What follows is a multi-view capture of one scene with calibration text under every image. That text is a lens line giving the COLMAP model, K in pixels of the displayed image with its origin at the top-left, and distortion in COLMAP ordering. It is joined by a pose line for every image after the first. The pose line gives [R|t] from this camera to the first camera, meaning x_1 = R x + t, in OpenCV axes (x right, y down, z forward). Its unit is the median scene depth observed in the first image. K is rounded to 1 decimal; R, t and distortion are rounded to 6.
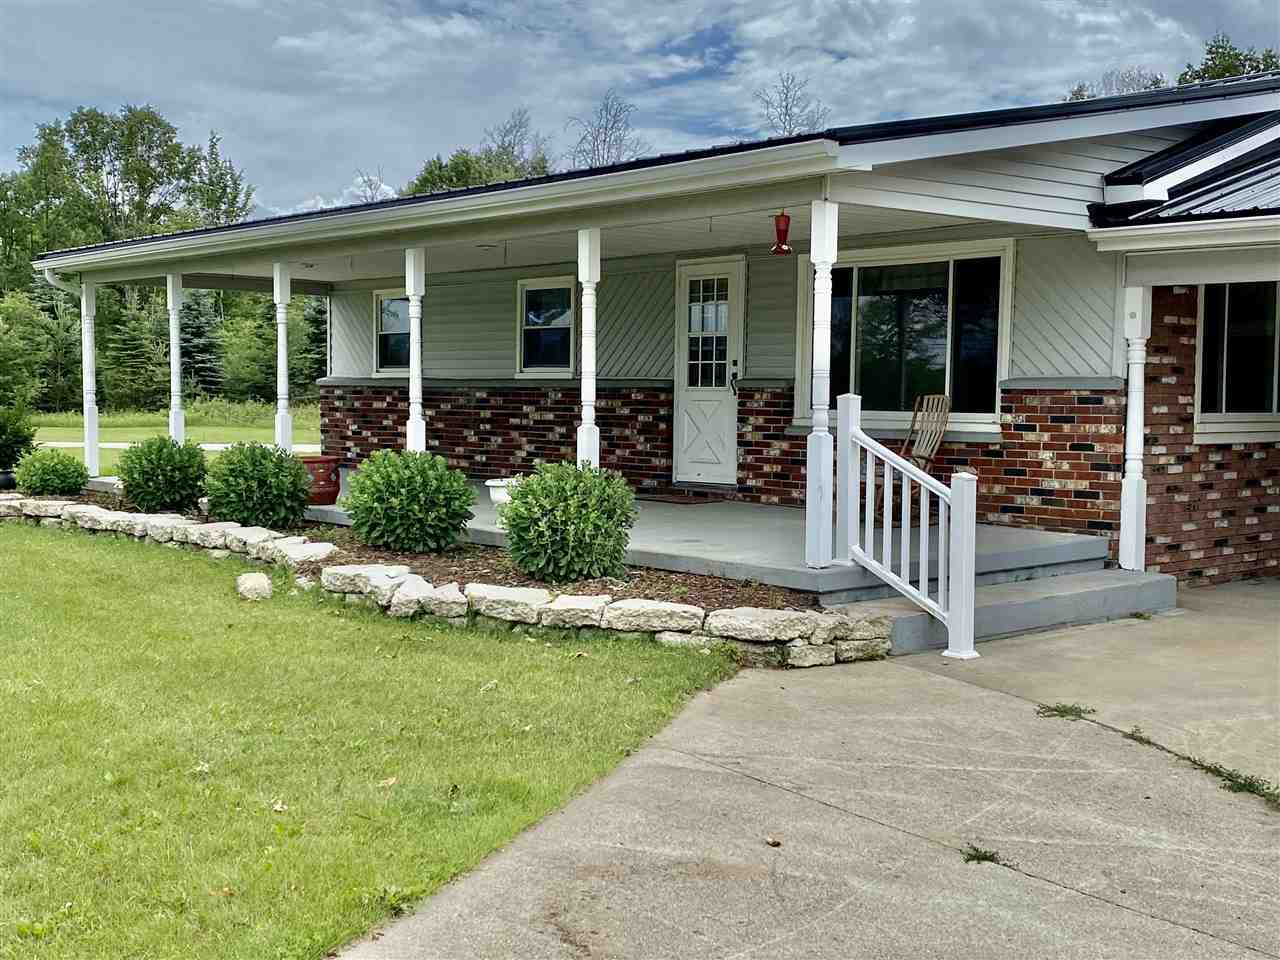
lens RADIAL K [[1505.6, 0, 618.4], [0, 1505.6, 473.4], [0, 0, 1]] dist [0.167387, -0.494049]
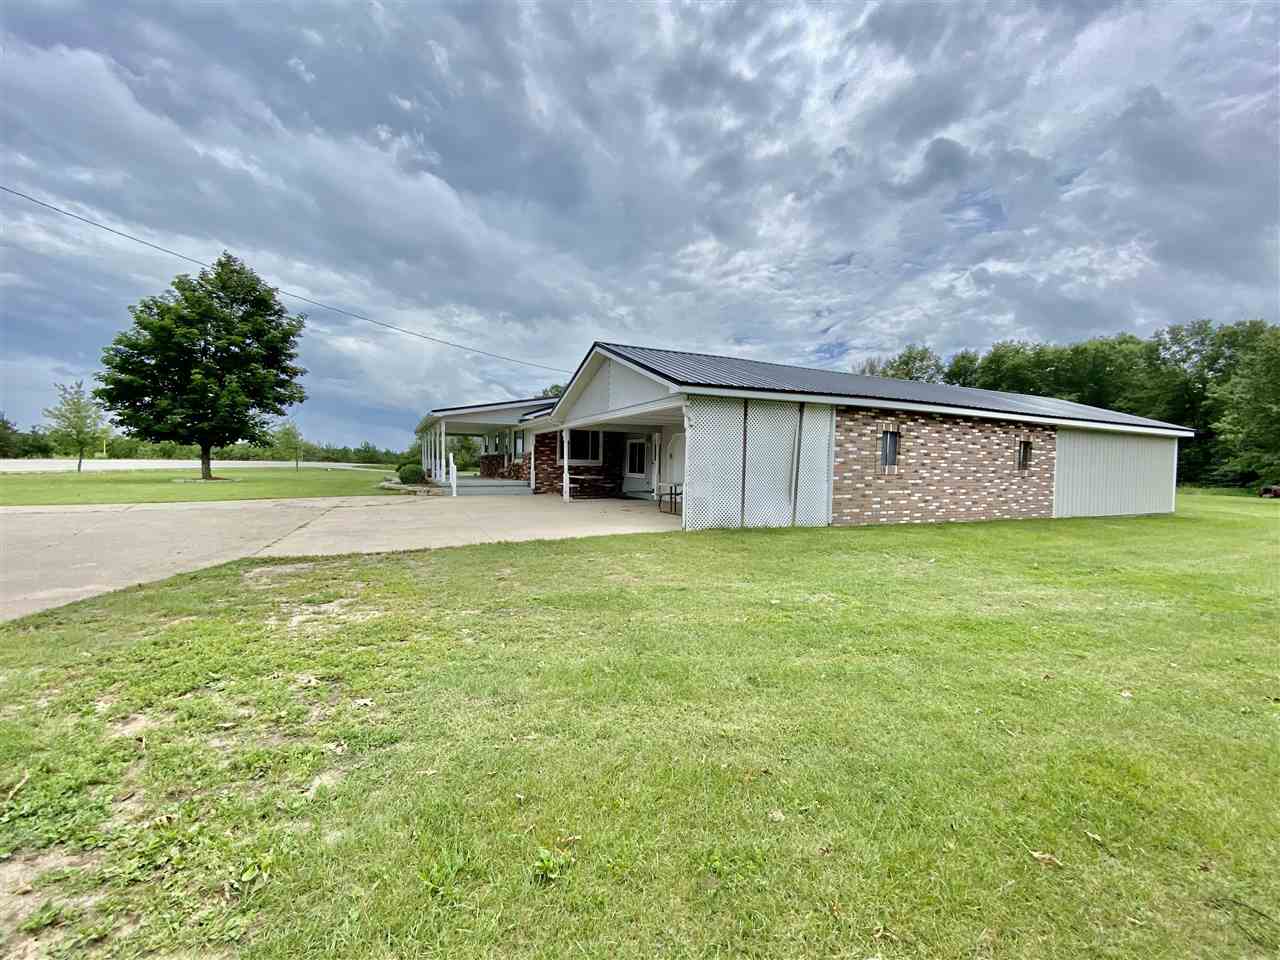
lens RADIAL K [[517.0, 0, 631.5], [0, 517.0, 483.3], [0, 0, 1]] dist [0.002229, -0.000018]
pose [[0.962002, 0.013532, -0.272708, 0.919174], [-0.020058, 0.999575, -0.021155, 0.061903], [0.272306, 0.025821, 0.961864, -0.504612]]
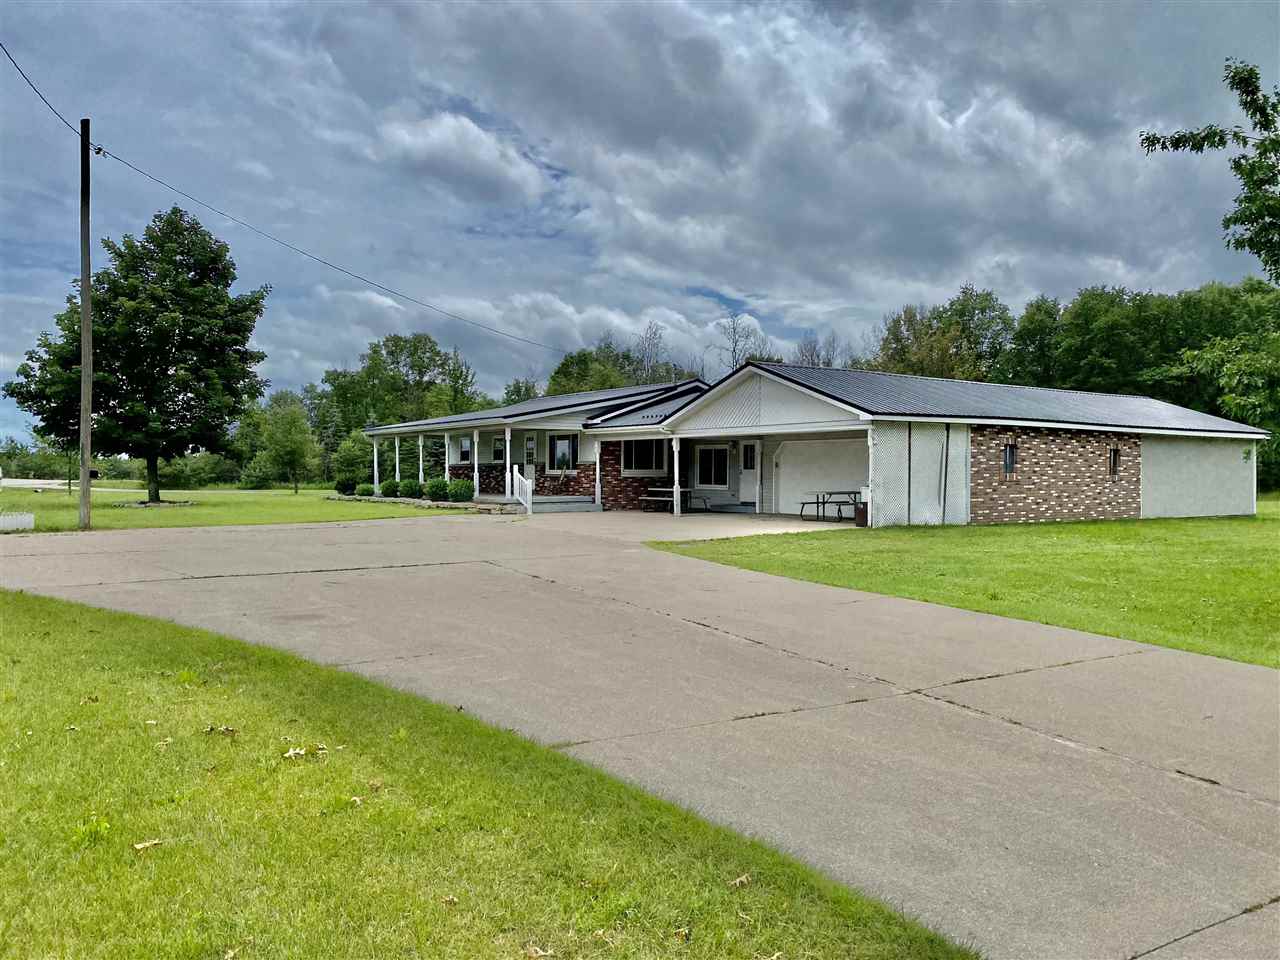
lens RADIAL K [[968.8, 0, 655.5], [0, 968.8, 479.0], [0, 0, 1]] dist [0.045748, -0.004052]
pose [[0.996833, -0.009035, -0.079006, 0.580138], [0.005037, 0.998703, -0.050657, 0.106889], [0.079361, 0.050098, 0.995586, -1.448351]]
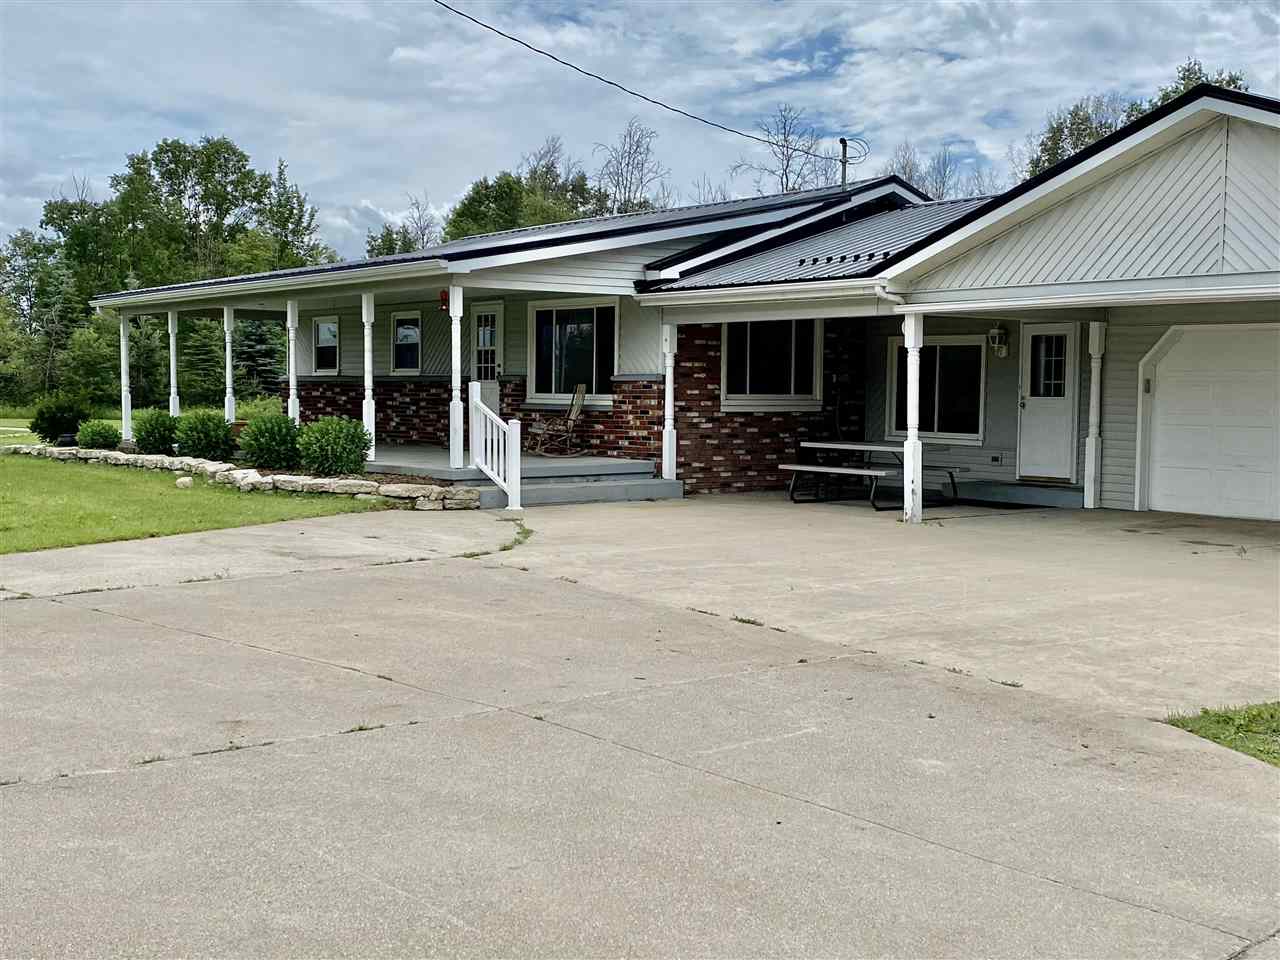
lens RADIAL K [[1505.6, 0, 618.4], [0, 1505.6, 473.4], [0, 0, 1]] dist [0.167387, -0.494049]
pose [[0.998209, 0.001463, -0.059810, 0.305158], [-0.001519, 0.999998, -0.000892, 0.045921], [0.059808, 0.000981, 0.998209, -0.639917]]
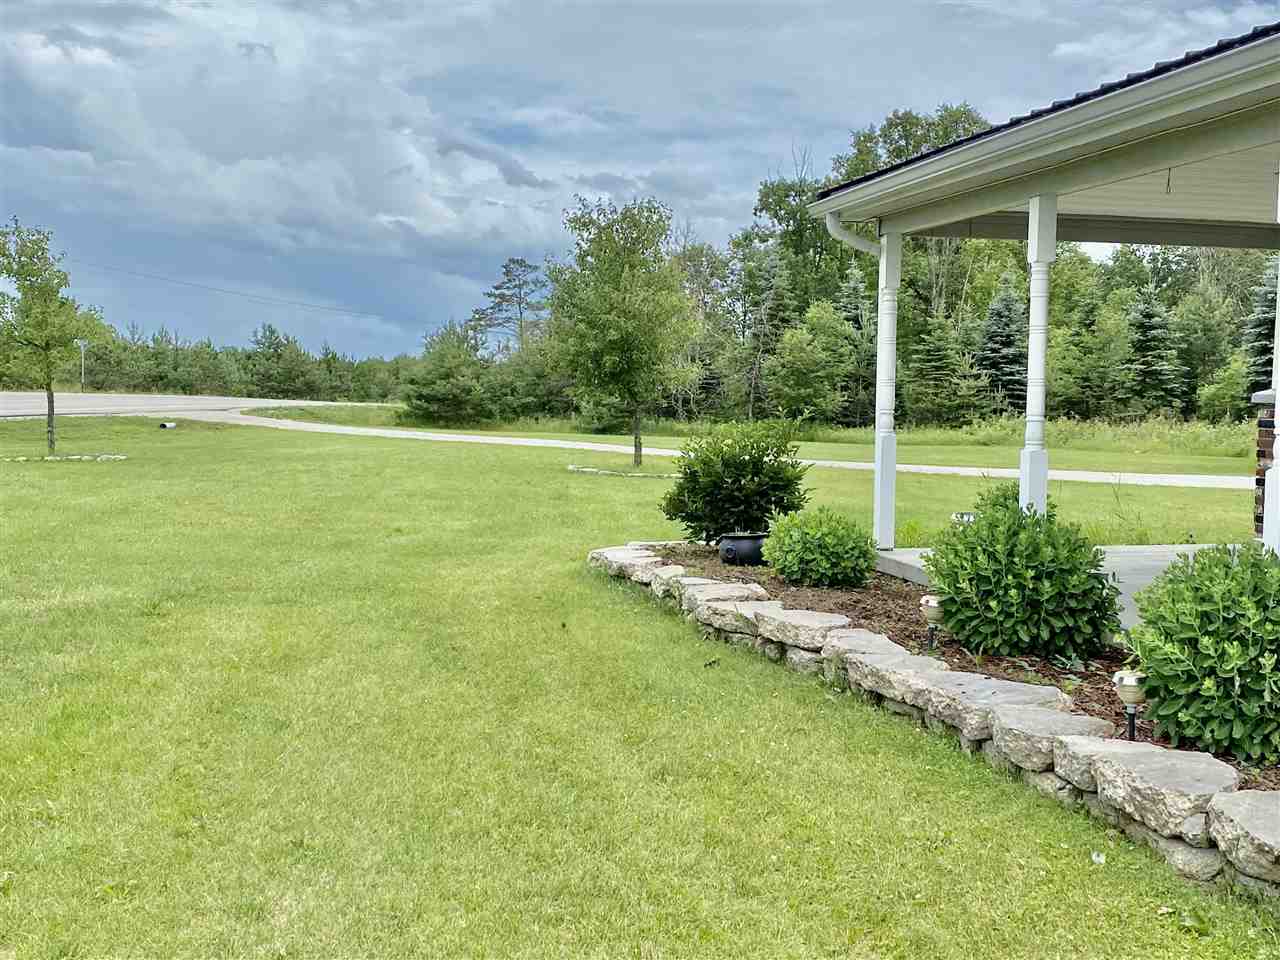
lens RADIAL K [[1498.8, 0, 650.2], [0, 1498.8, 489.2], [0, 0, 1]] dist [0.174340, -0.521247]
pose [[0.881338, 0.039476, -0.470835, -0.175183], [-0.038878, 0.999183, 0.011000, -0.030989], [0.470884, 0.008610, 0.882153, 0.514138]]
